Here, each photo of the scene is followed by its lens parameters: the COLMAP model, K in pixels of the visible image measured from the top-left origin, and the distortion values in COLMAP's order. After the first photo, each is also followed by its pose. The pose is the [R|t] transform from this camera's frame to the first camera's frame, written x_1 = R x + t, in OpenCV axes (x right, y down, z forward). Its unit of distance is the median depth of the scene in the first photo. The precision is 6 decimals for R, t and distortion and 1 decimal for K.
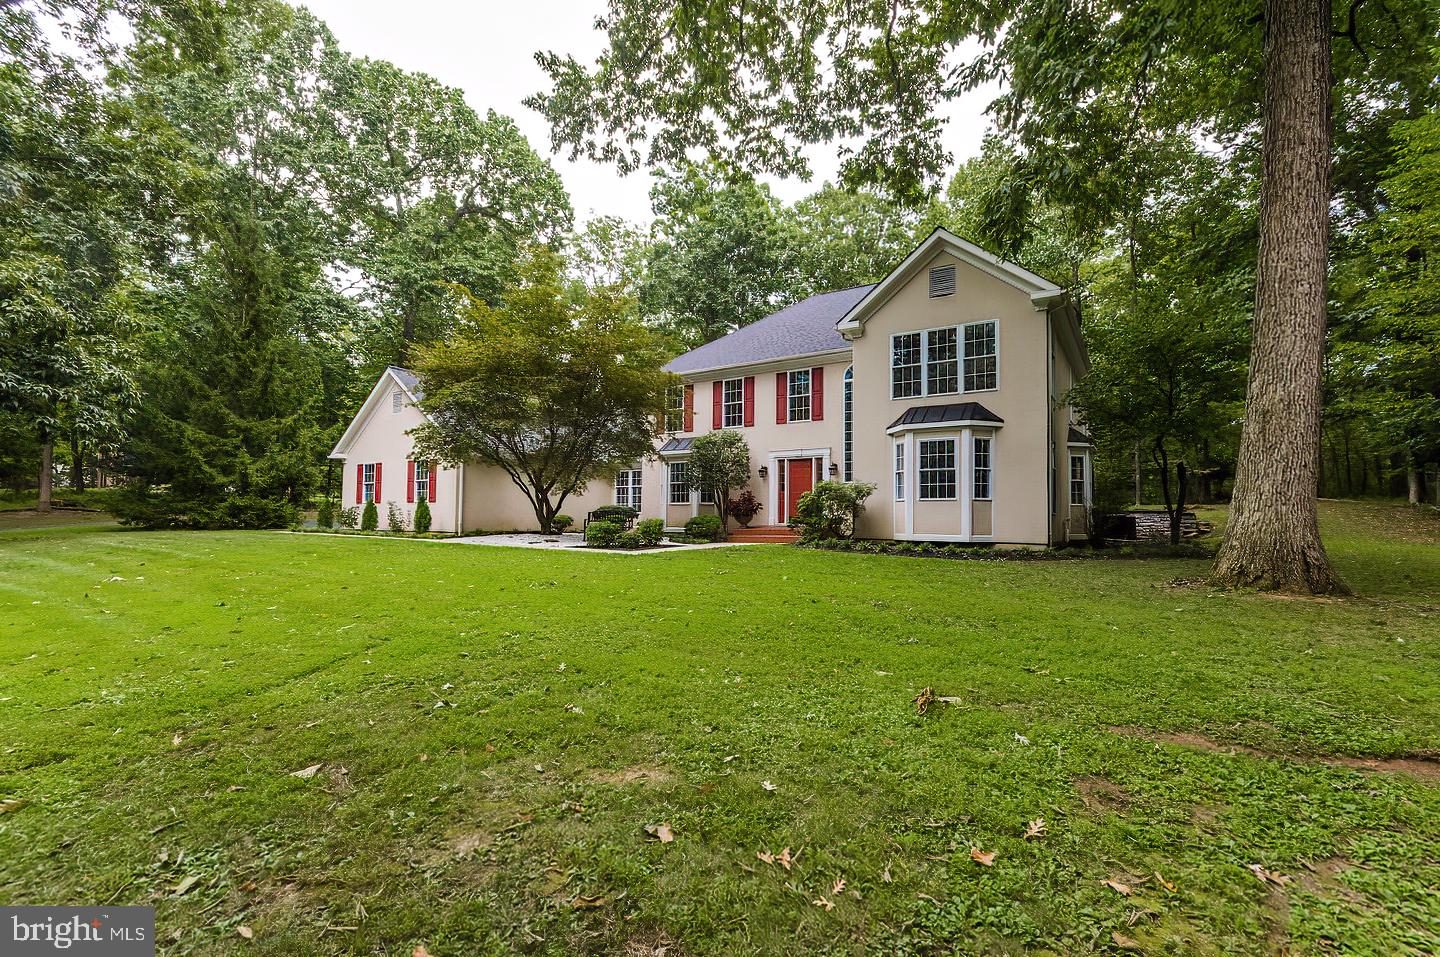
lens RADIAL K [[639.5, 0, 723.5], [0, 639.5, 489.0], [0, 0, 1]] dist [-0.000116, 0.000170]
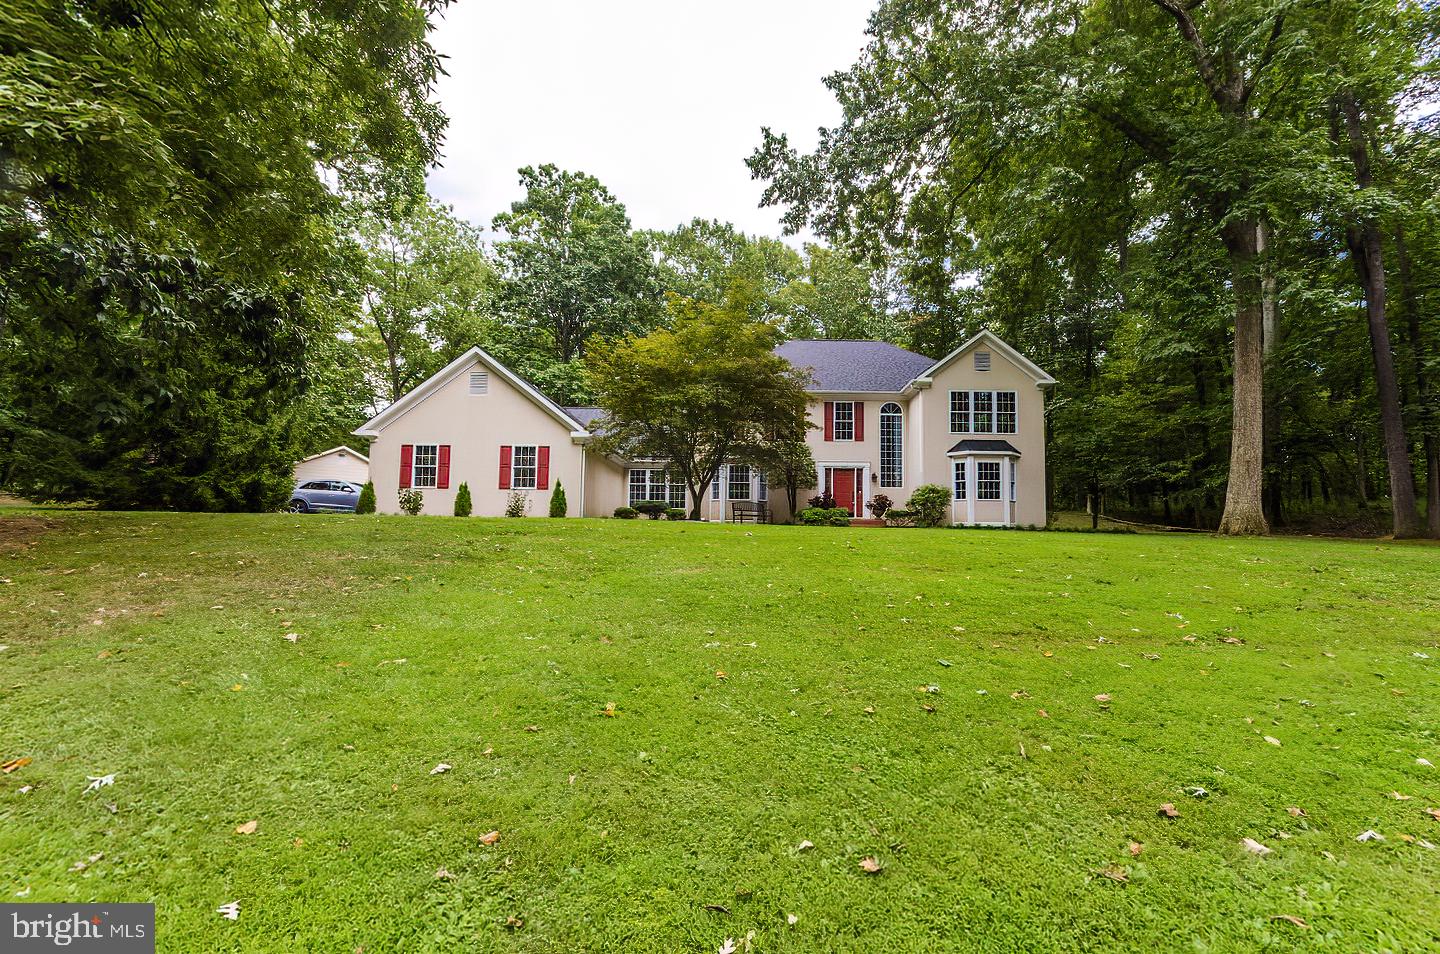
lens RADIAL K [[639.5, 0, 723.5], [0, 639.5, 487.5], [0, 0, 1]] dist [-0.000116, 0.000170]
pose [[0.843725, 0.045140, 0.534875, -0.952437], [-0.031329, 0.998900, -0.034881, 0.054691], [-0.535861, 0.012672, 0.844211, 0.020579]]
